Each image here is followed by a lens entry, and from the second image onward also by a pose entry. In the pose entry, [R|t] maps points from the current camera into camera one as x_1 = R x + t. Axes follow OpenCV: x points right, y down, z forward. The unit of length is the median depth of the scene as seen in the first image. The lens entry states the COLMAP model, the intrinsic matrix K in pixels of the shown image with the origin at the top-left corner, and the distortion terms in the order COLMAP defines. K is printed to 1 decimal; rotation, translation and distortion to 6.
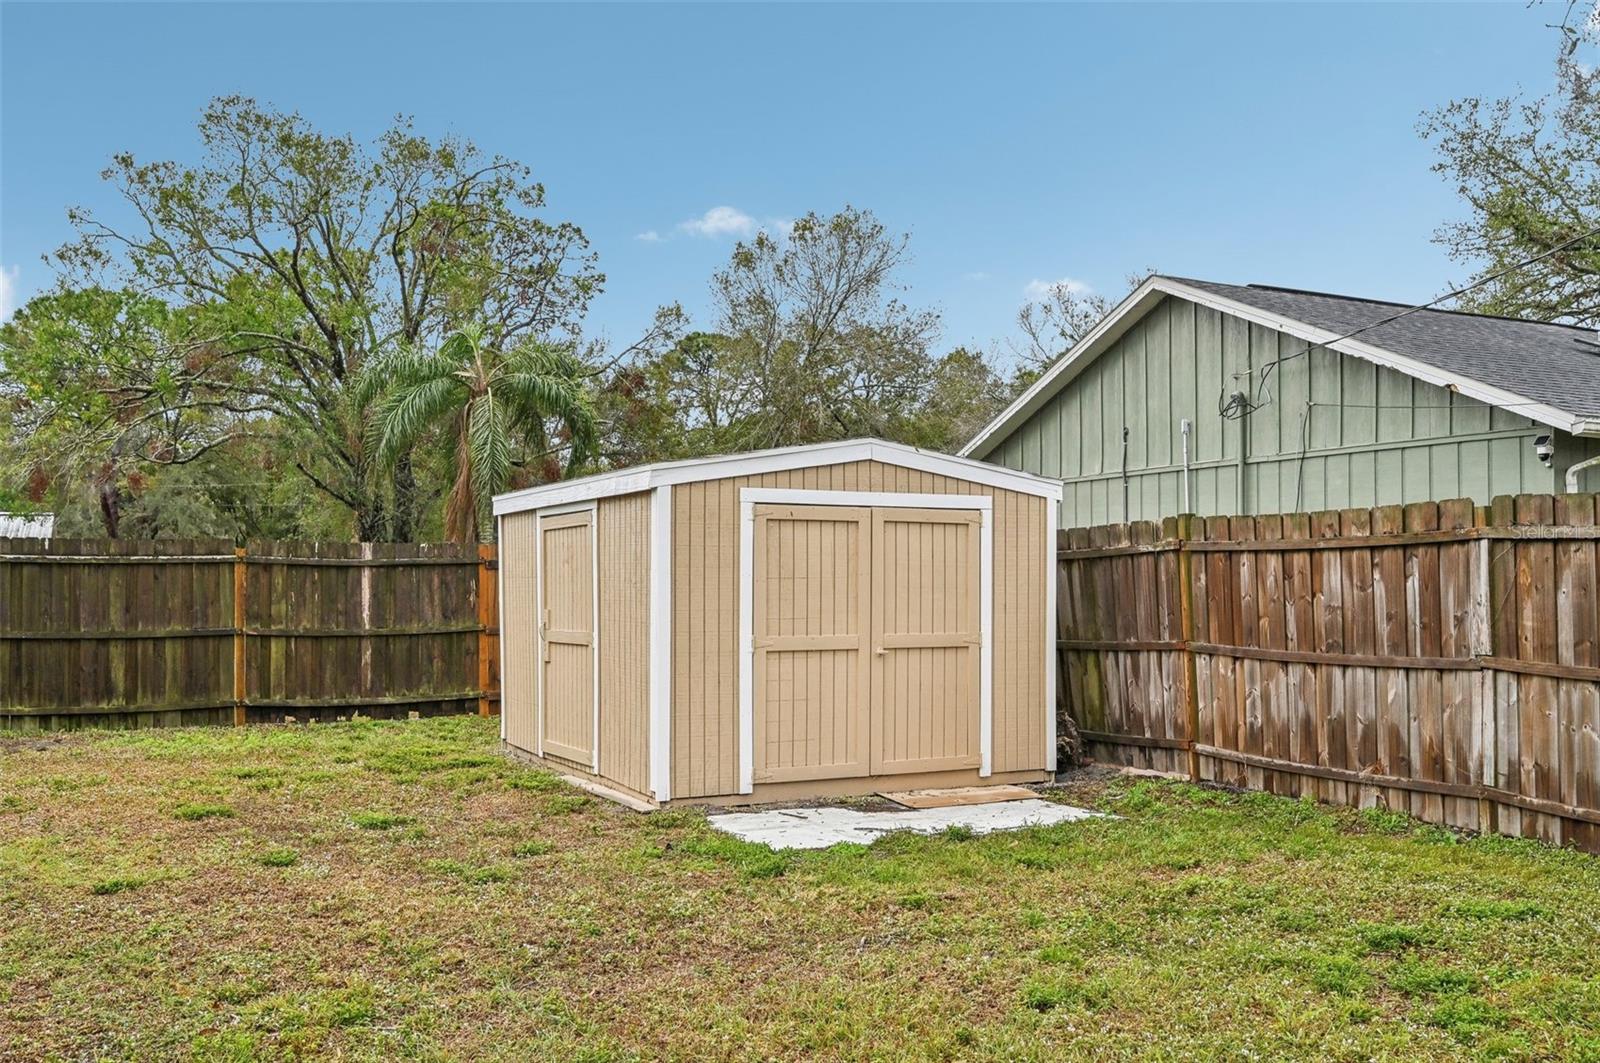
lens RADIAL K [[1422.0, 0, 828.3], [0, 1422.0, 573.7], [0, 0, 1]] dist [-0.044087, 0.001454]
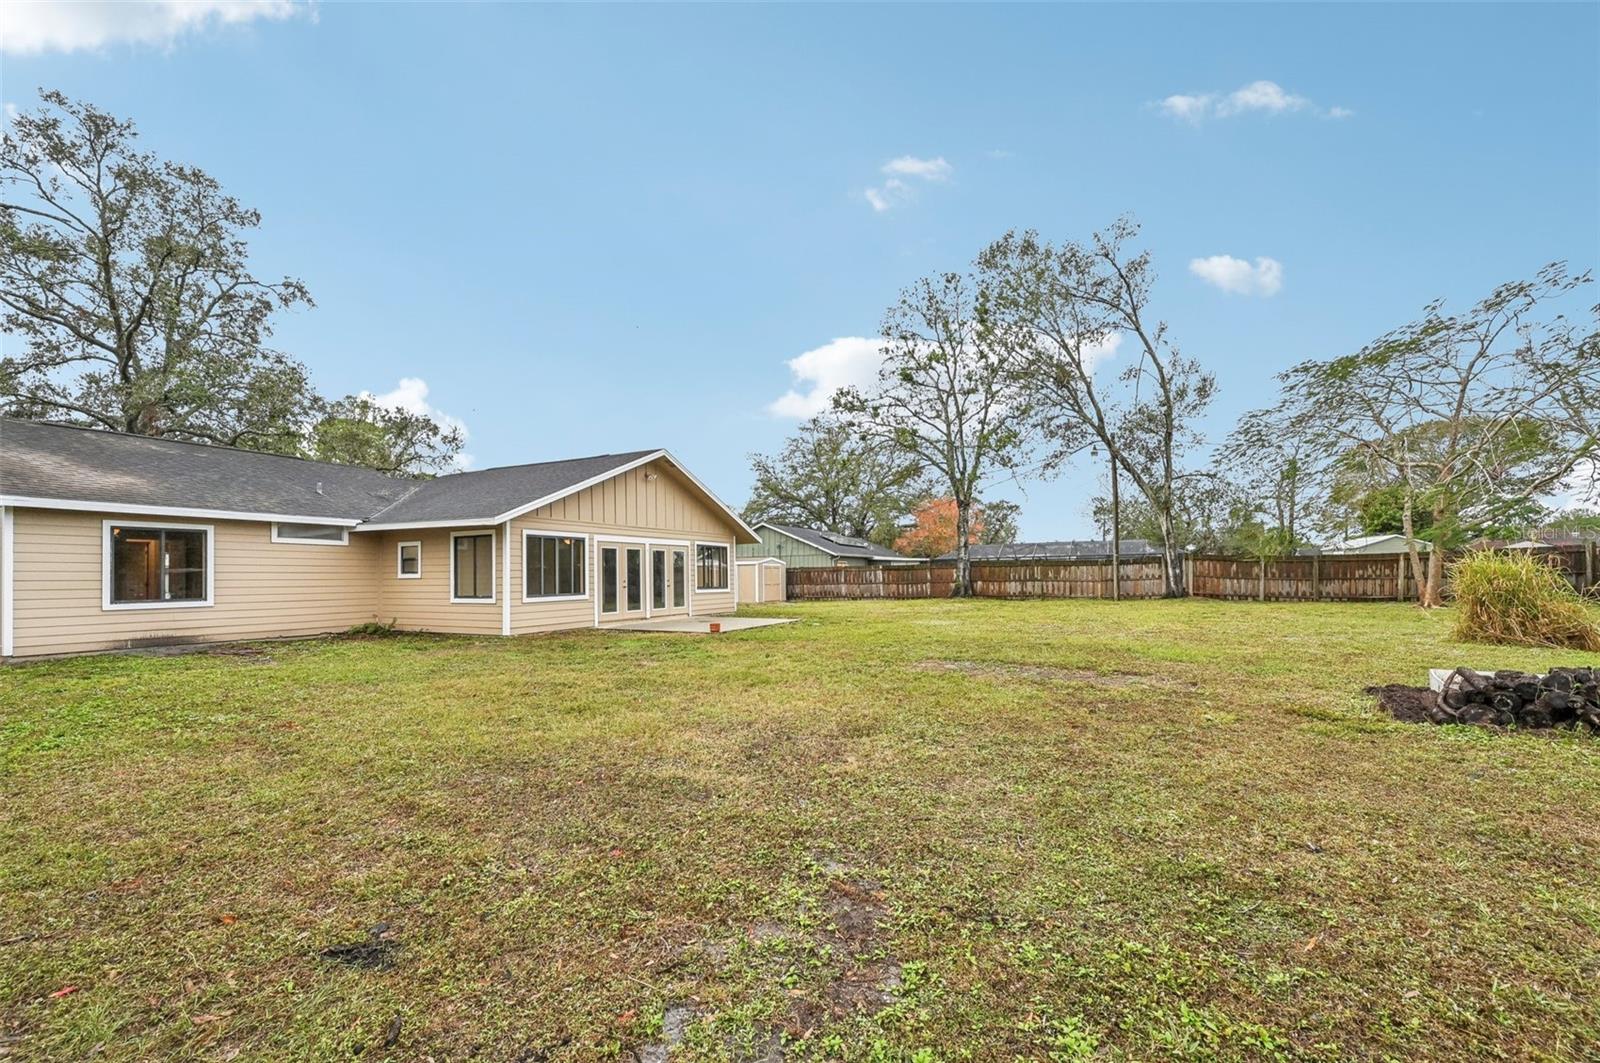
lens RADIAL K [[643.8, 0, 796.9], [0, 643.8, 563.3], [0, 0, 1]] dist [0.000258, -0.000099]
pose [[0.810622, 0.003289, 0.585561, -1.400853], [0.008826, 0.999802, -0.017834, 0.001676], [-0.585503, 0.019625, 0.810432, -1.414395]]
